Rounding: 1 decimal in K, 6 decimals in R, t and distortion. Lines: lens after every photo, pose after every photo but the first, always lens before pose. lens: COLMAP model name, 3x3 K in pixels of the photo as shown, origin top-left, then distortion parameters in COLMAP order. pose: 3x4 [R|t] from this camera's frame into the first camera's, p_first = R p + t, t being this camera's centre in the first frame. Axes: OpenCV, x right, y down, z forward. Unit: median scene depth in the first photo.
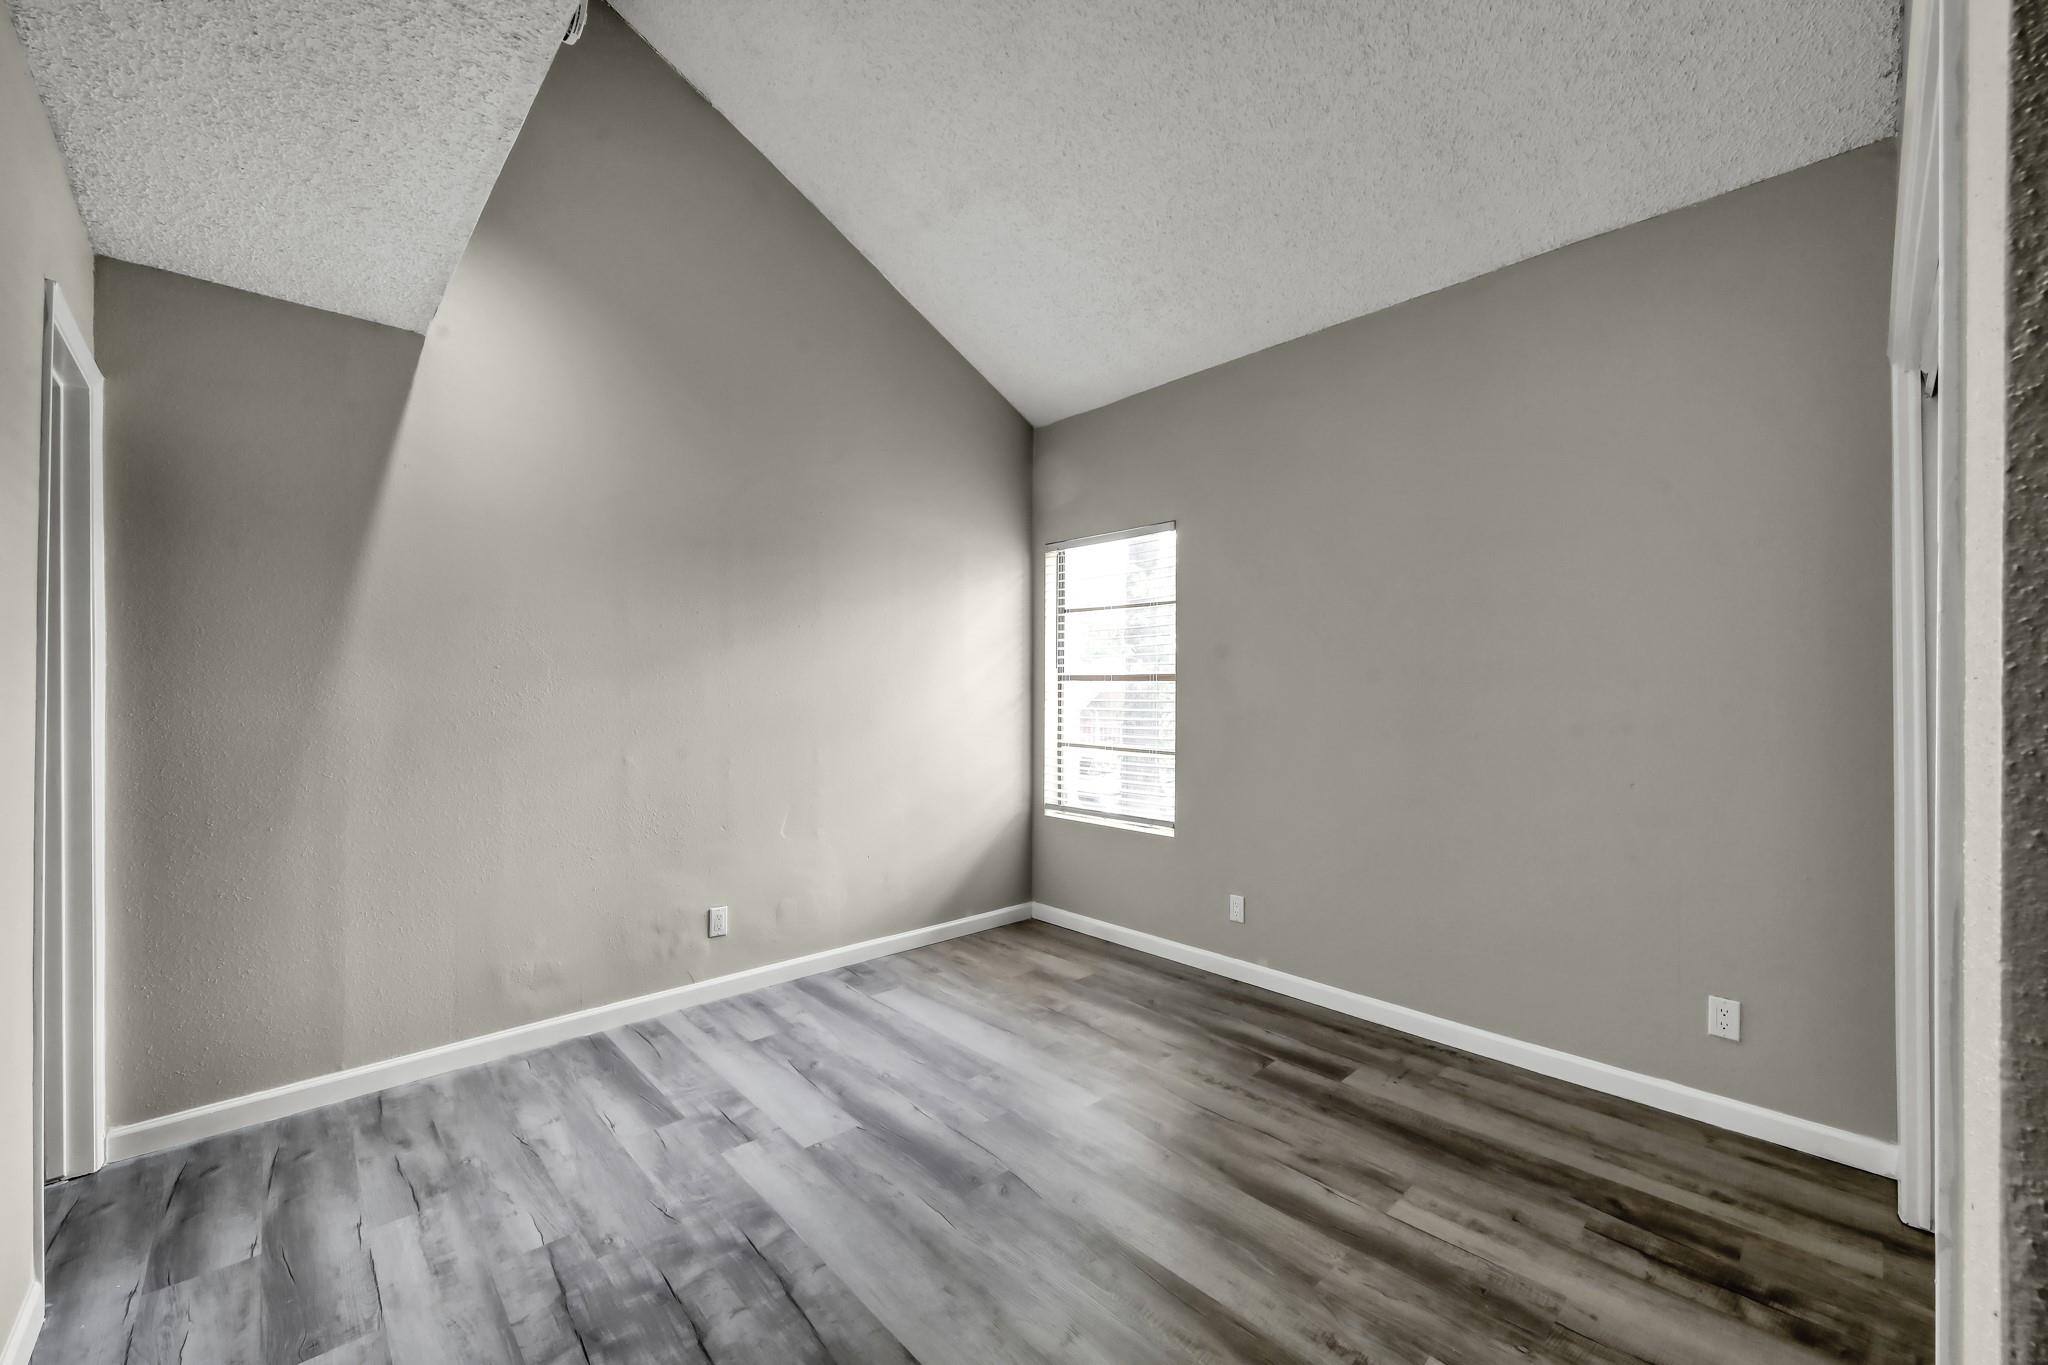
lens RADIAL K [[805.6, 0, 1027.5], [0, 805.6, 685.2], [0, 0, 1]] dist [-0.002886, 0.000072]
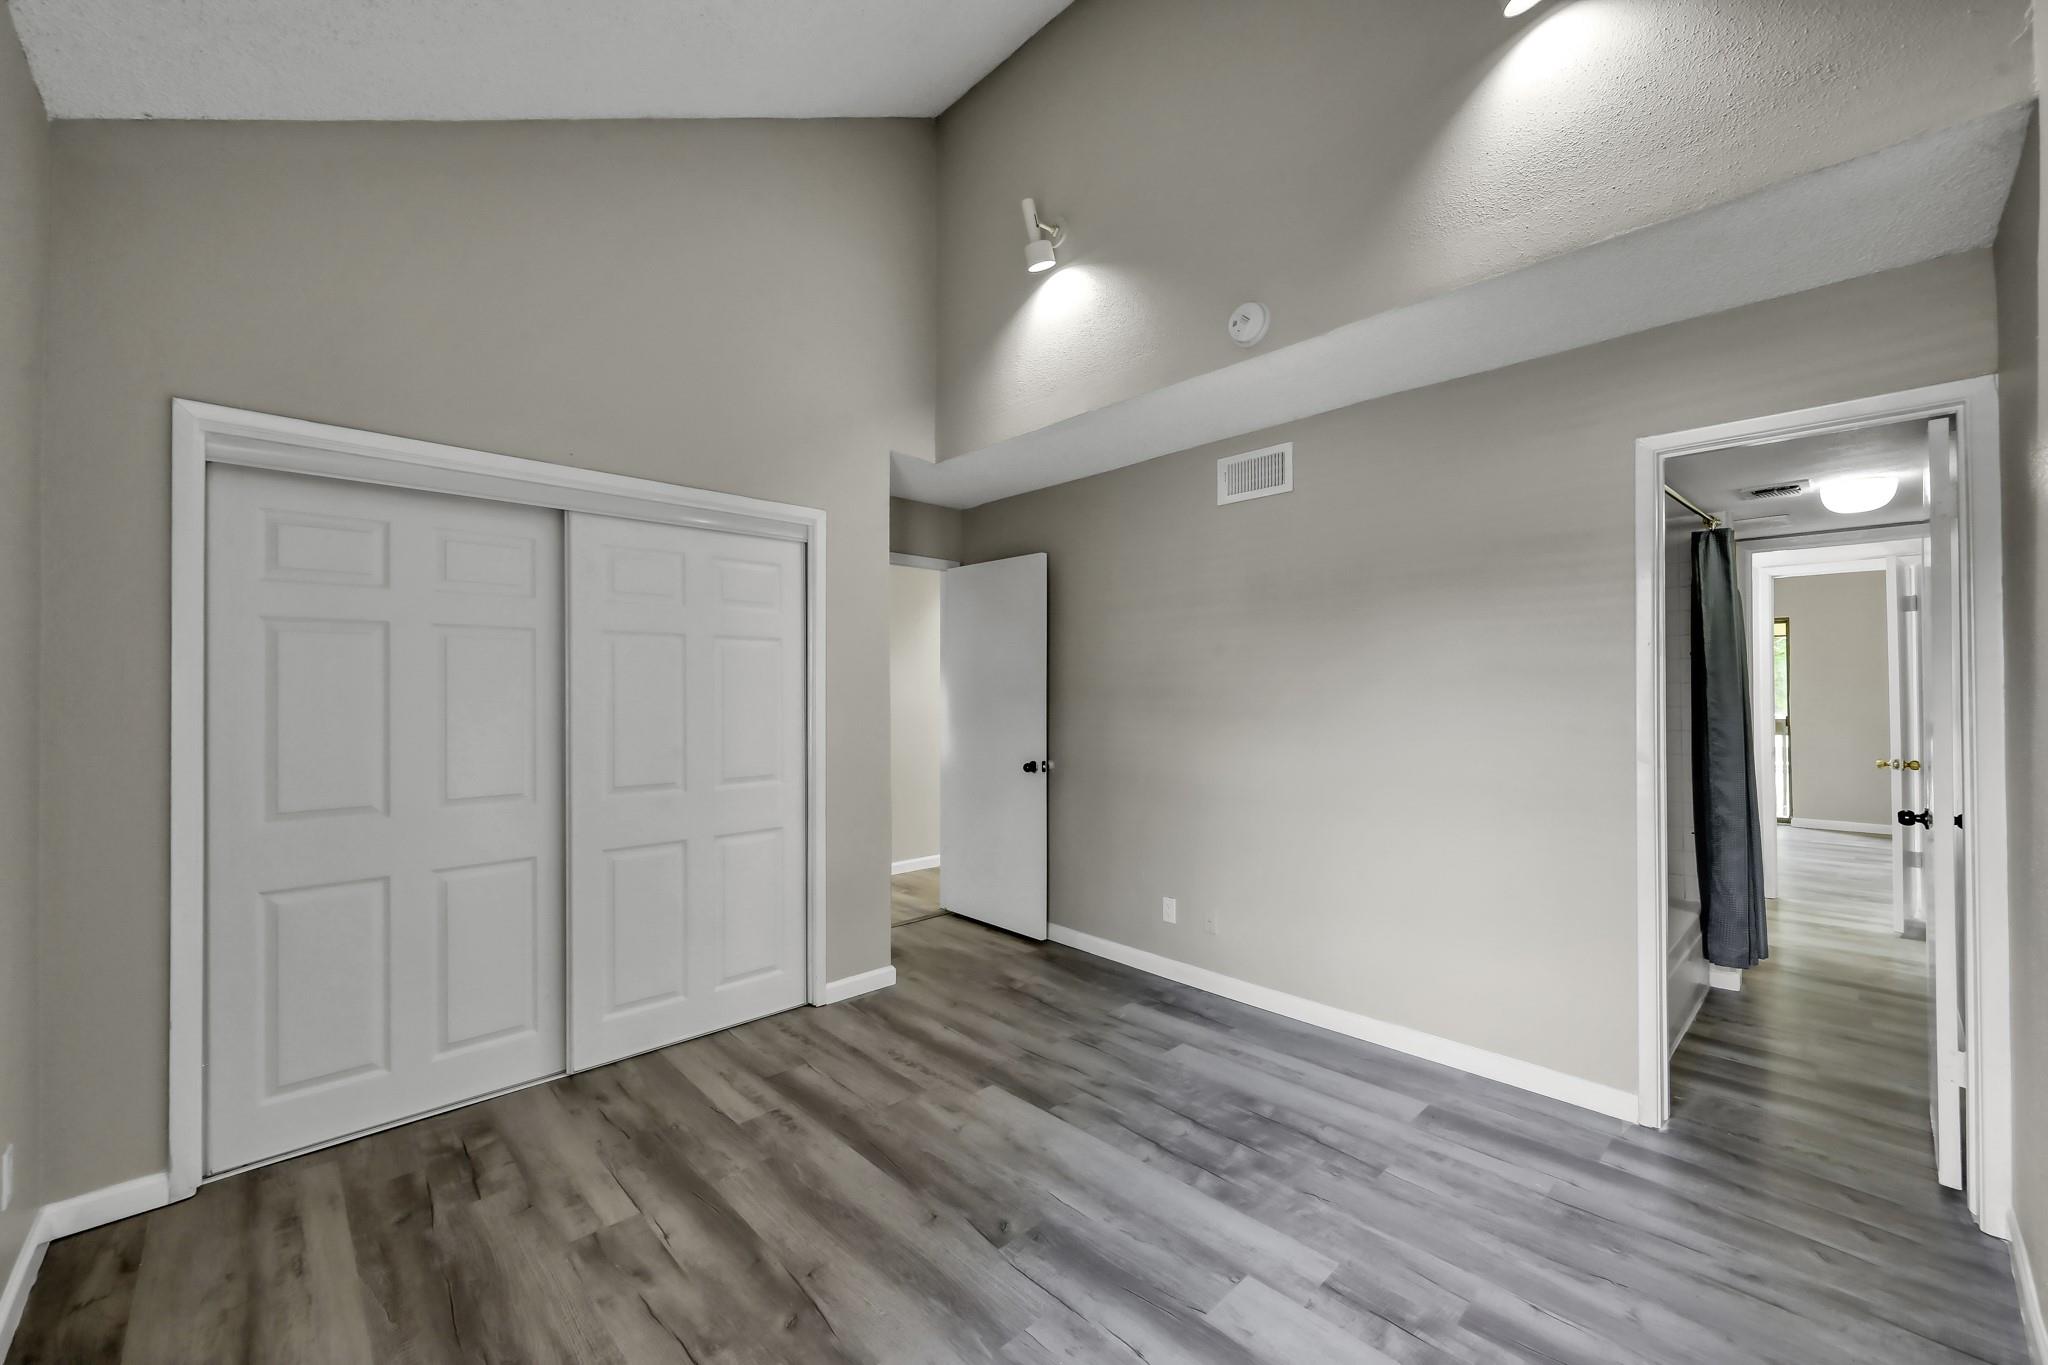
lens RADIAL K [[805.6, 0, 1020.7], [0, 805.6, 685.9], [0, 0, 1]] dist [-0.002886, 0.000072]
pose [[-0.999991, 0.003376, -0.002416, -0.051911], [0.003401, 0.999941, -0.010276, -0.019717], [0.002381, -0.010285, -0.999944, 2.081617]]
